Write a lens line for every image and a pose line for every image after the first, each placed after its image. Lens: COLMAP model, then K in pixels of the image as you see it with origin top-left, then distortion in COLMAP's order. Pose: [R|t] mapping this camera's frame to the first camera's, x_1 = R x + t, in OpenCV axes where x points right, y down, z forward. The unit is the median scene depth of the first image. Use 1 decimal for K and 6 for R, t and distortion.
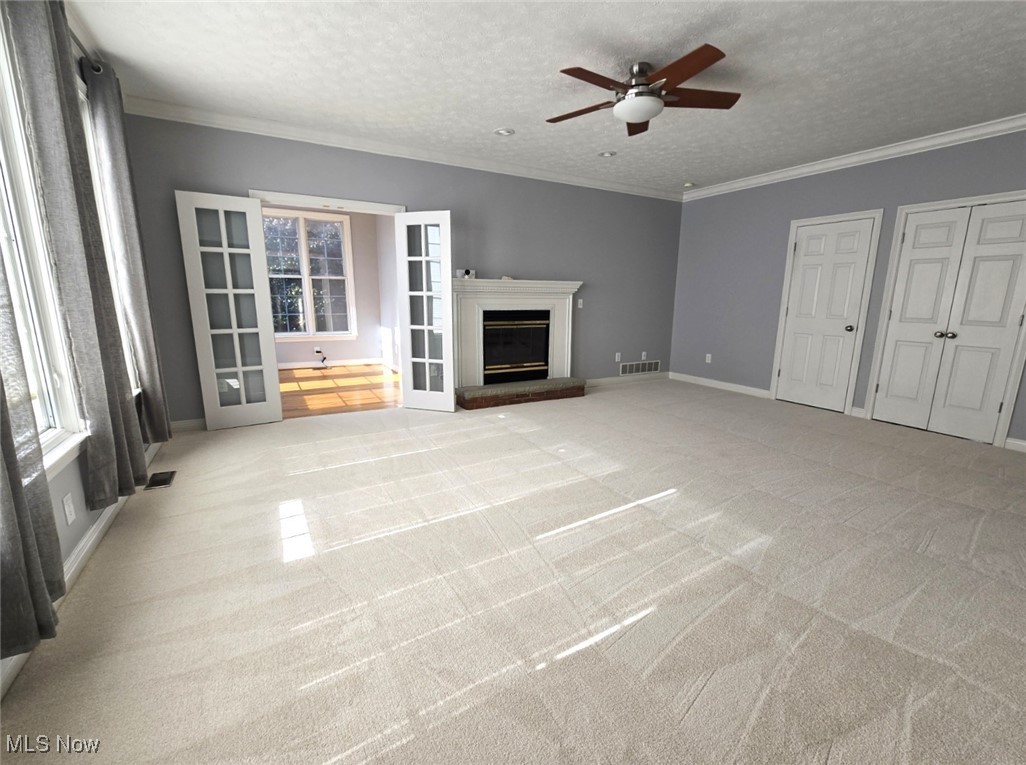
lens RADIAL K [[459.5, 0, 513.0], [0, 459.5, 382.5], [0, 0, 1]] dist [-0.001083, -0.000083]
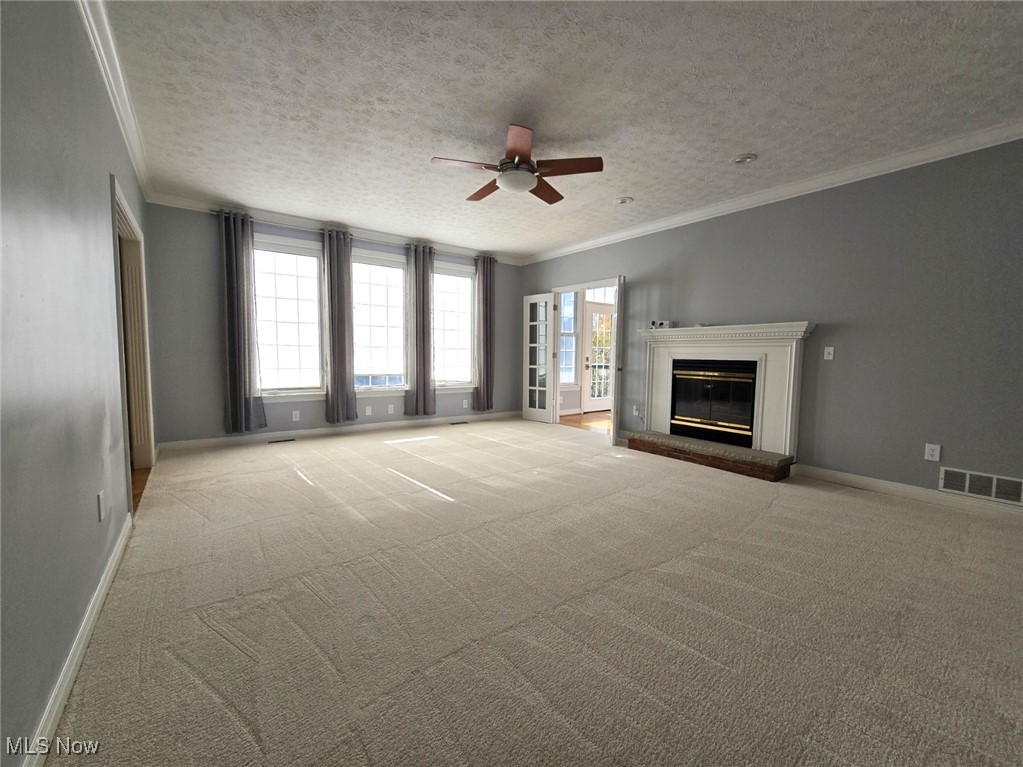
lens RADIAL K [[417.8, 0, 513.2], [0, 417.8, 384.3], [0, 0, 1]] dist [-0.001373, -0.000173]
pose [[0.135258, 0.063990, -0.988742, 0.781970], [-0.197893, 0.979550, 0.036324, -0.066113], [0.970847, 0.190752, 0.145156, 0.531843]]
